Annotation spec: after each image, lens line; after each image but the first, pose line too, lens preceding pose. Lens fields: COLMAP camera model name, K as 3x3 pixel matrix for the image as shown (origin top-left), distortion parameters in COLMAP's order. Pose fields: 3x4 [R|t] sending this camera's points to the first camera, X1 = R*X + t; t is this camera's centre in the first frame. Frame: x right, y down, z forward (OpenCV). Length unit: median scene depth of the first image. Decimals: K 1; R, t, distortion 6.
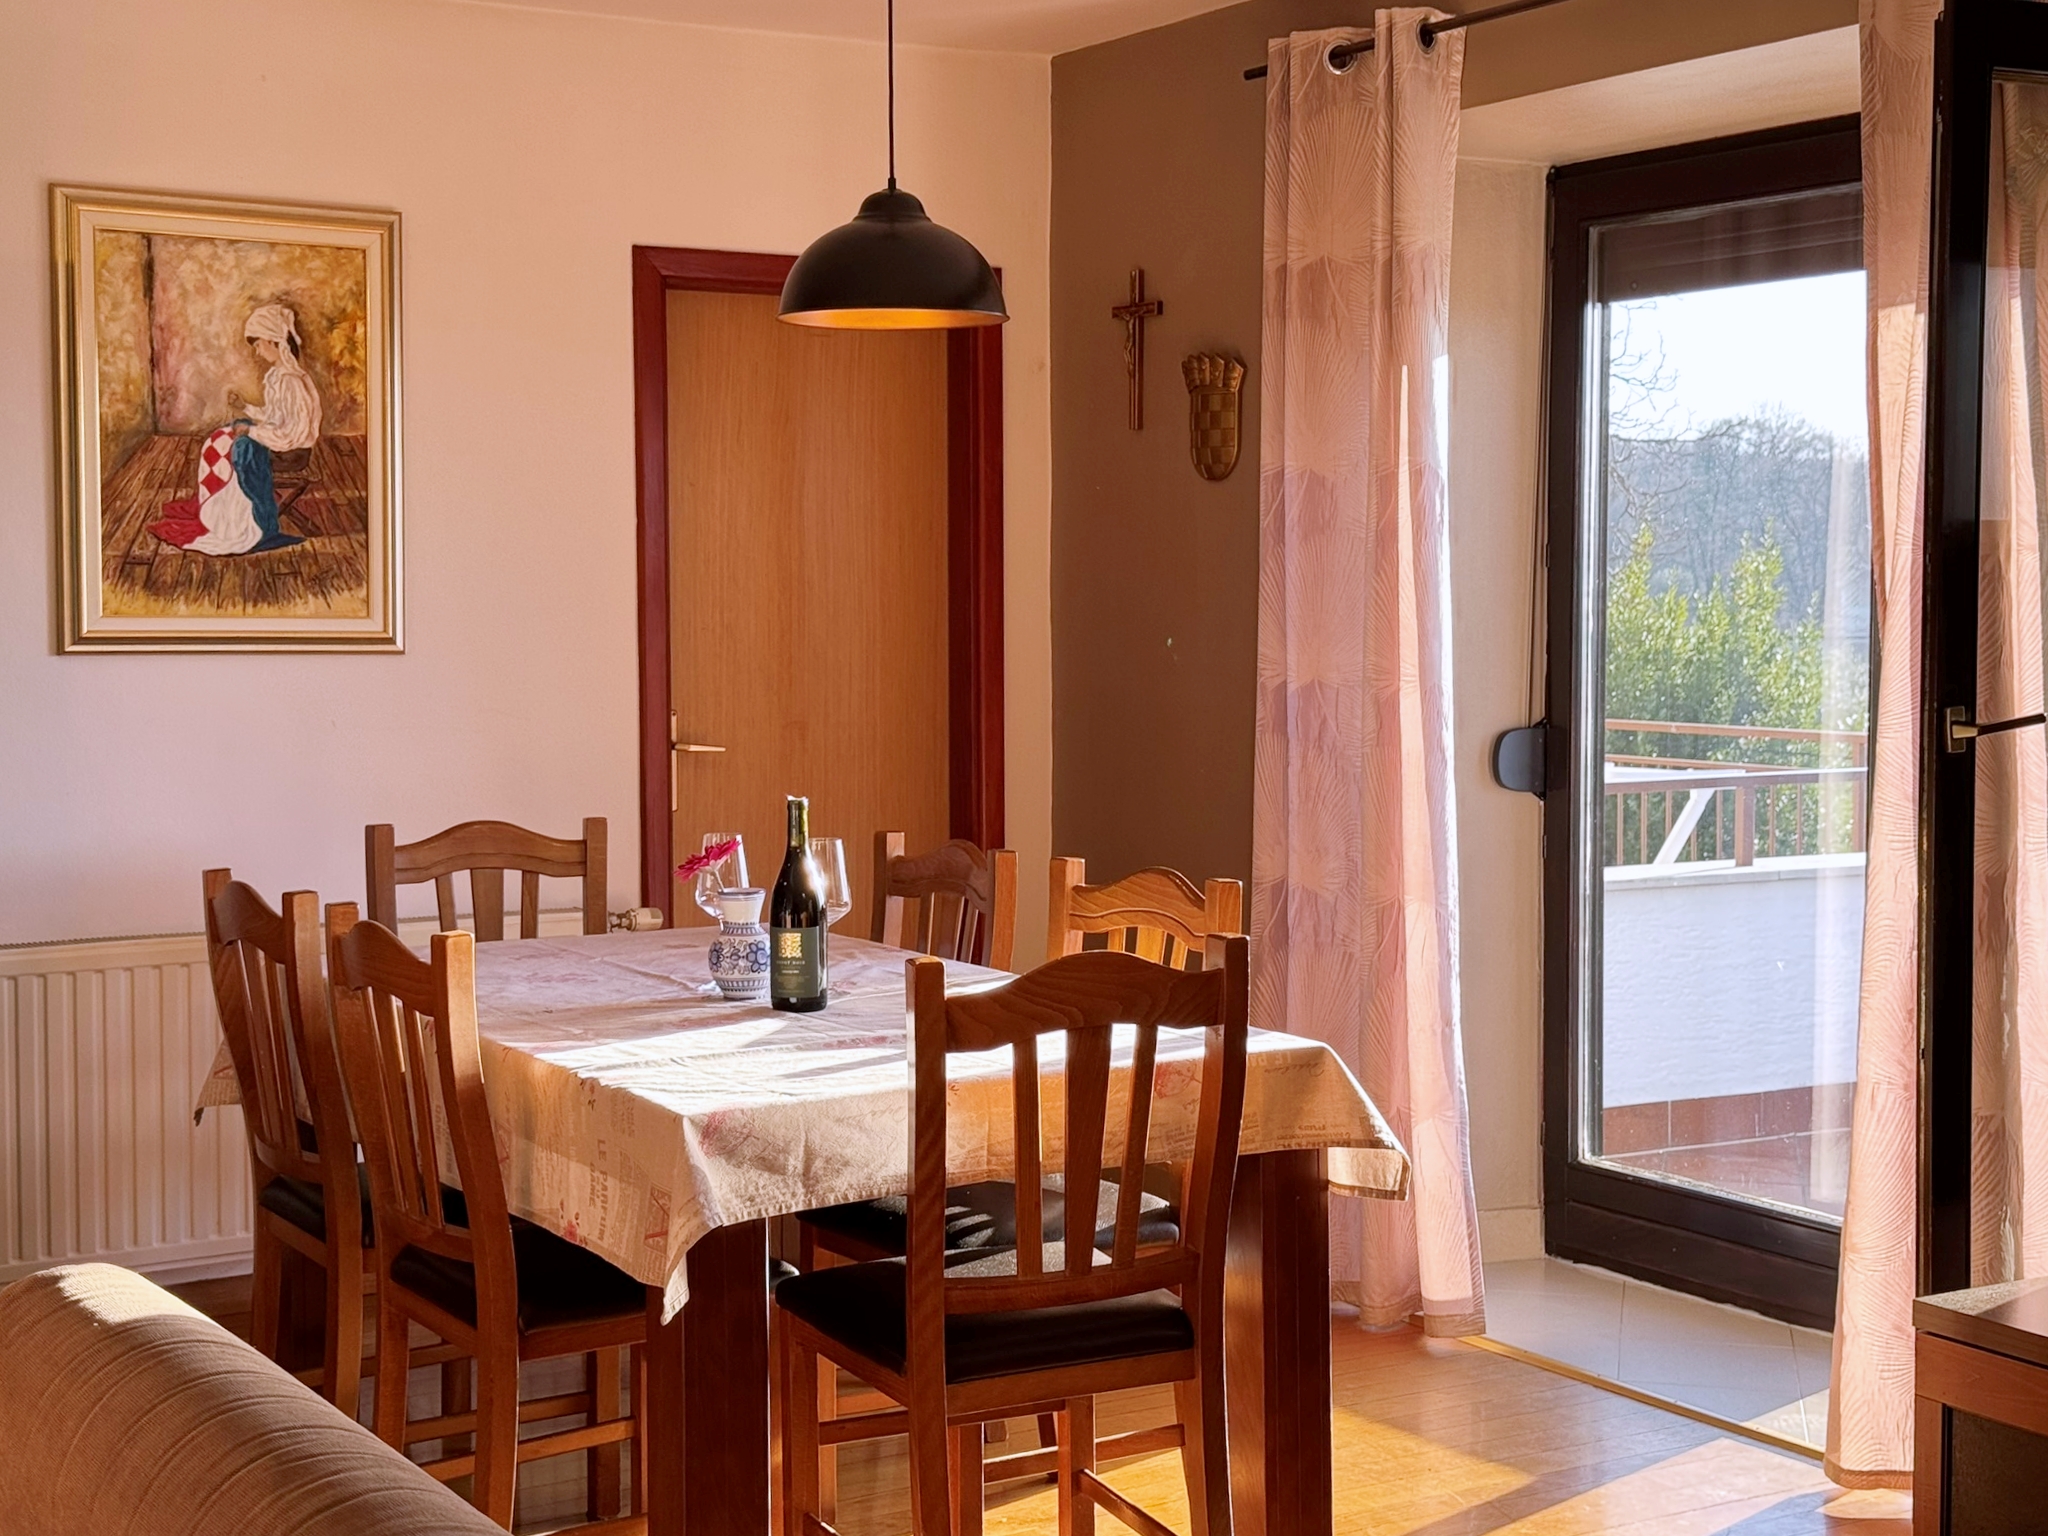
lens RADIAL K [[2933.9, 0, 1024.0], [0, 2933.9, 768.0], [0, 0, 1]] dist [0.205067, -0.560798]
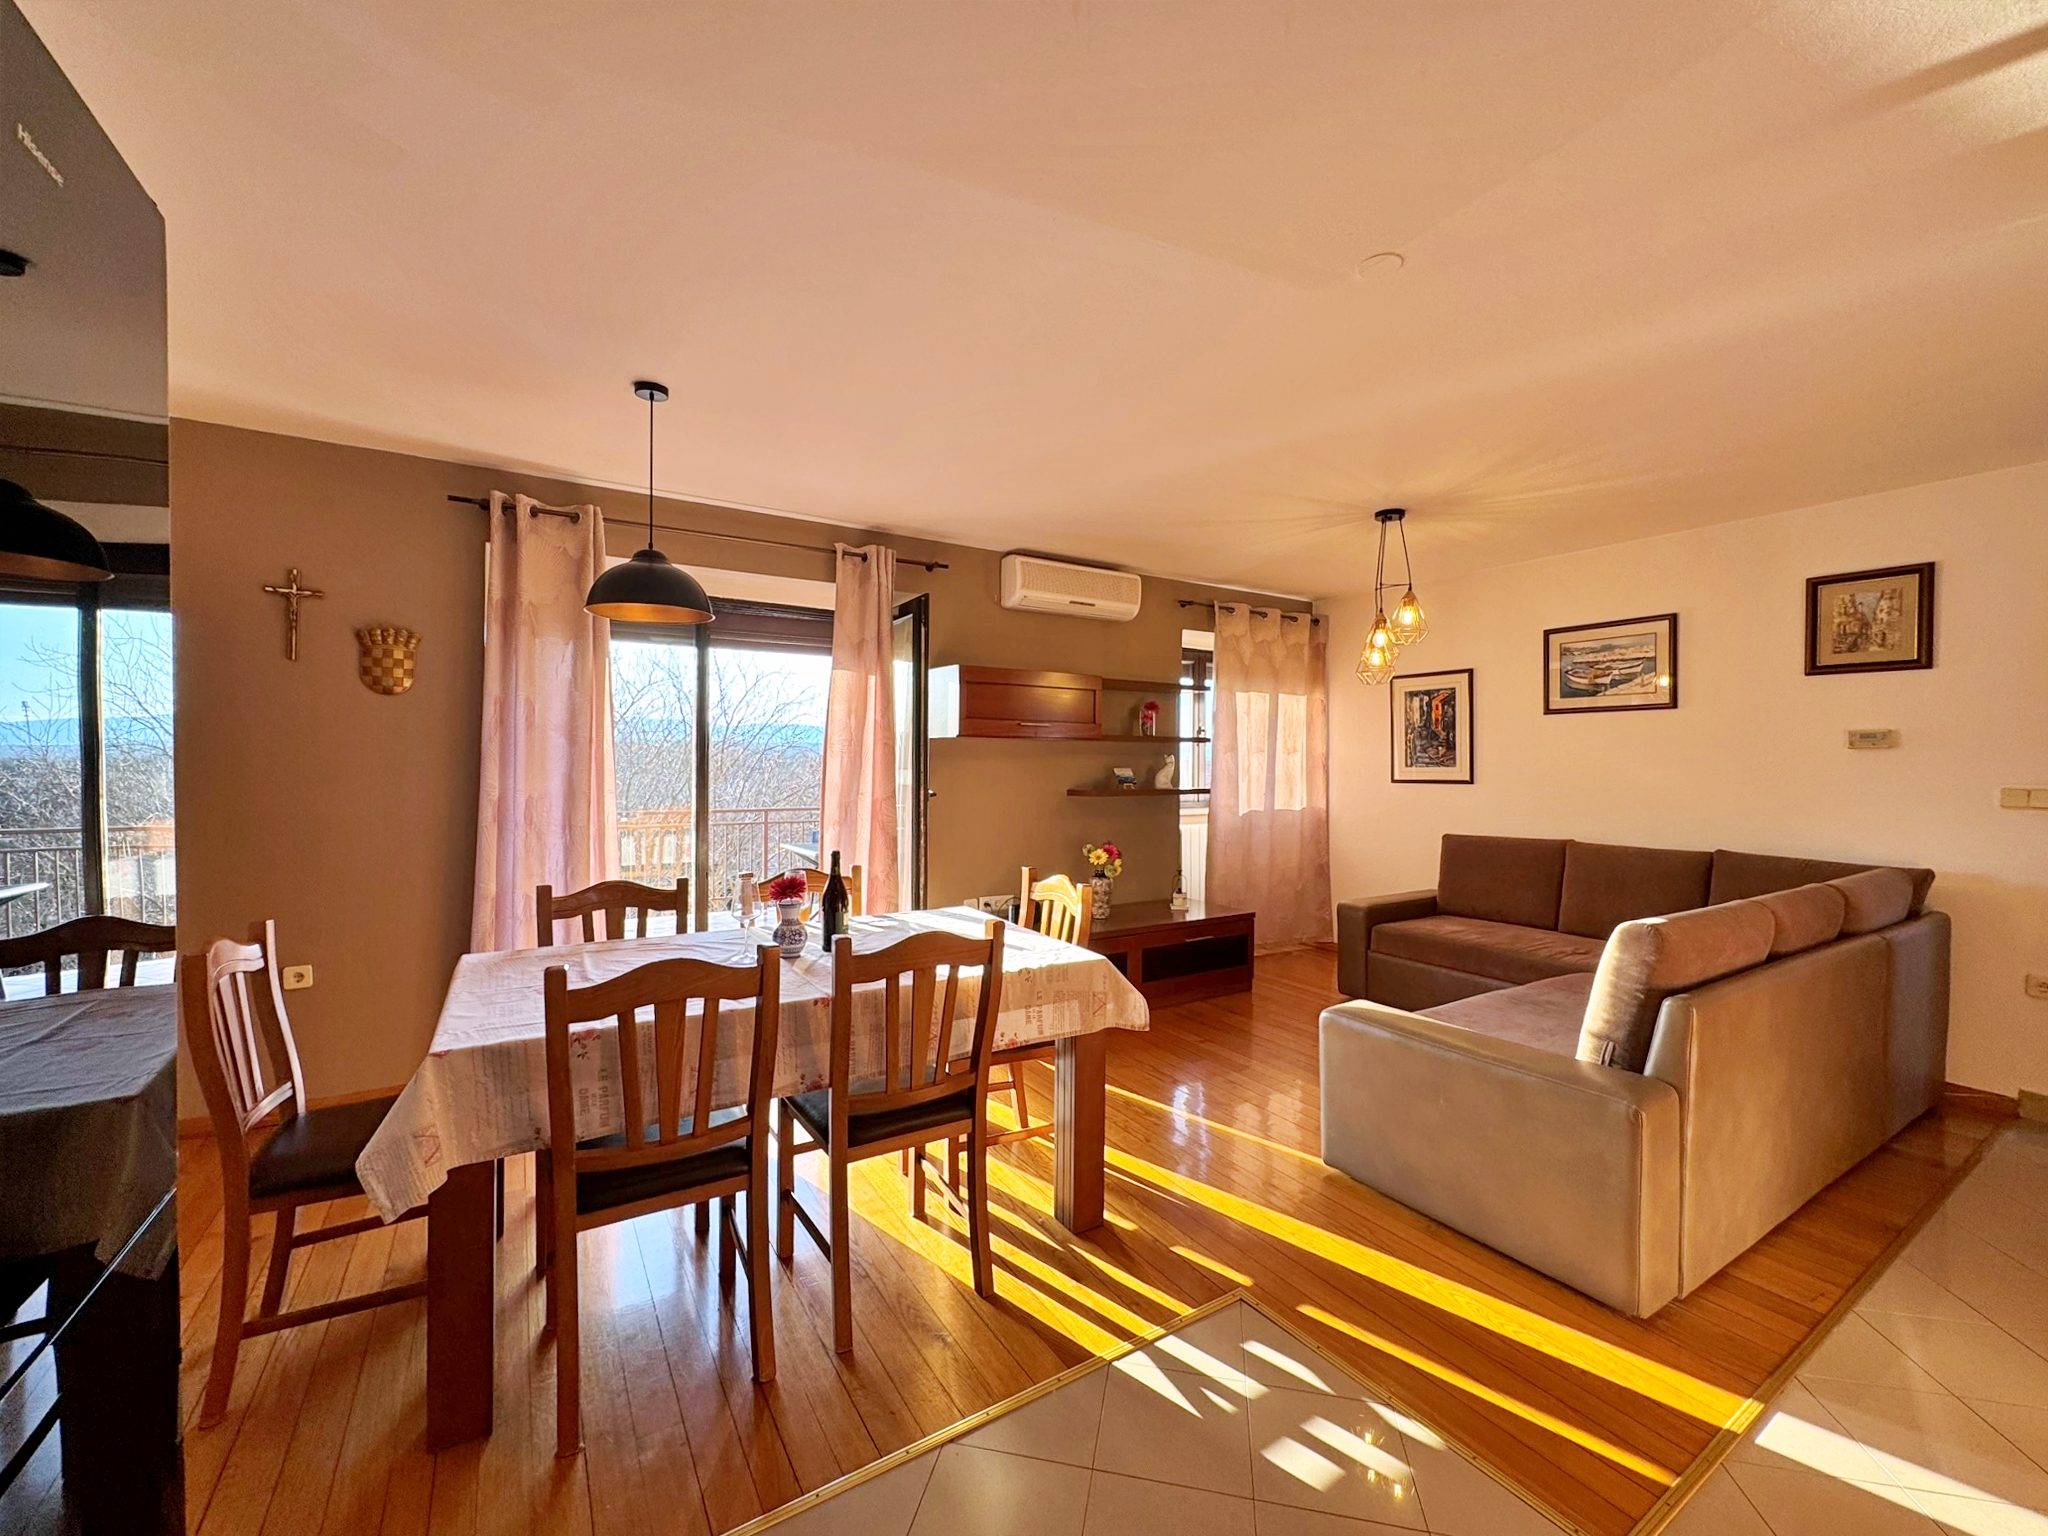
lens RADIAL K [[835.5, 0, 1019.0], [0, 835.5, 767.0], [0, 0, 1]] dist [0.001690, -0.000071]
pose [[-0.011715, -0.007784, 0.999901, -0.513275], [0.057477, 0.998311, 0.008445, -0.035484], [-0.998278, 0.057571, -0.011248, 0.654655]]
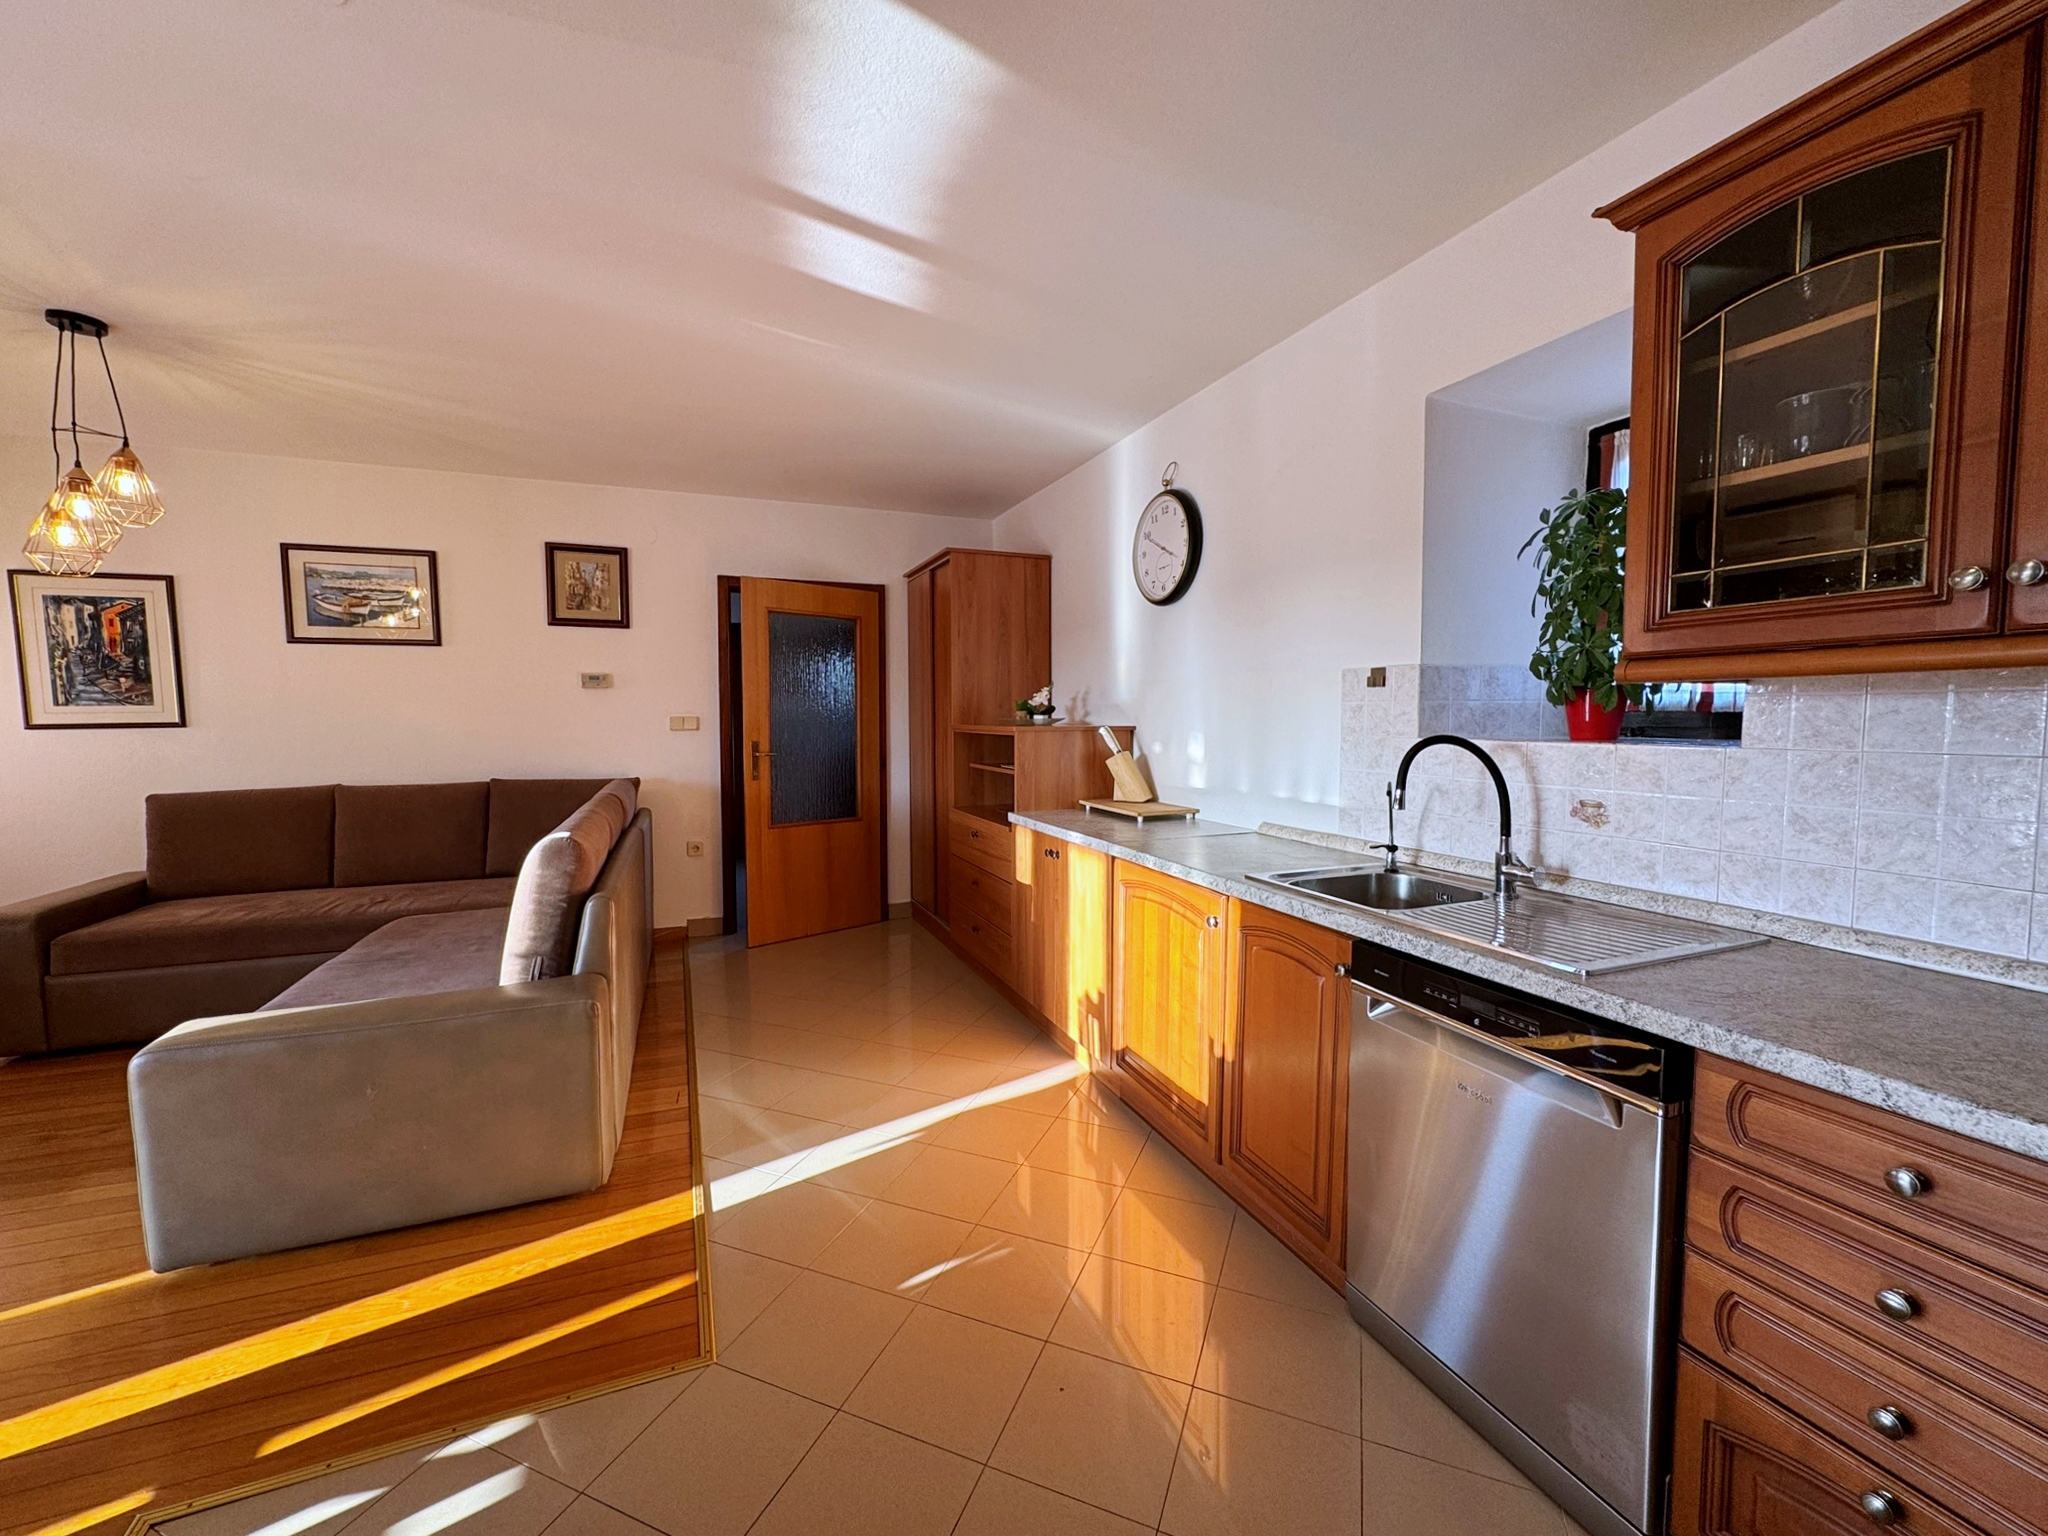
lens RADIAL K [[823.9, 0, 1024.0], [0, 823.9, 768.0], [0, 0, 1]] dist [-0.001477, -0.000061]
pose [[-0.987395, -0.007999, 0.158071, -0.418079], [0.012382, 0.991757, 0.127531, -0.026279], [-0.157789, 0.127880, -0.979157, 0.725660]]
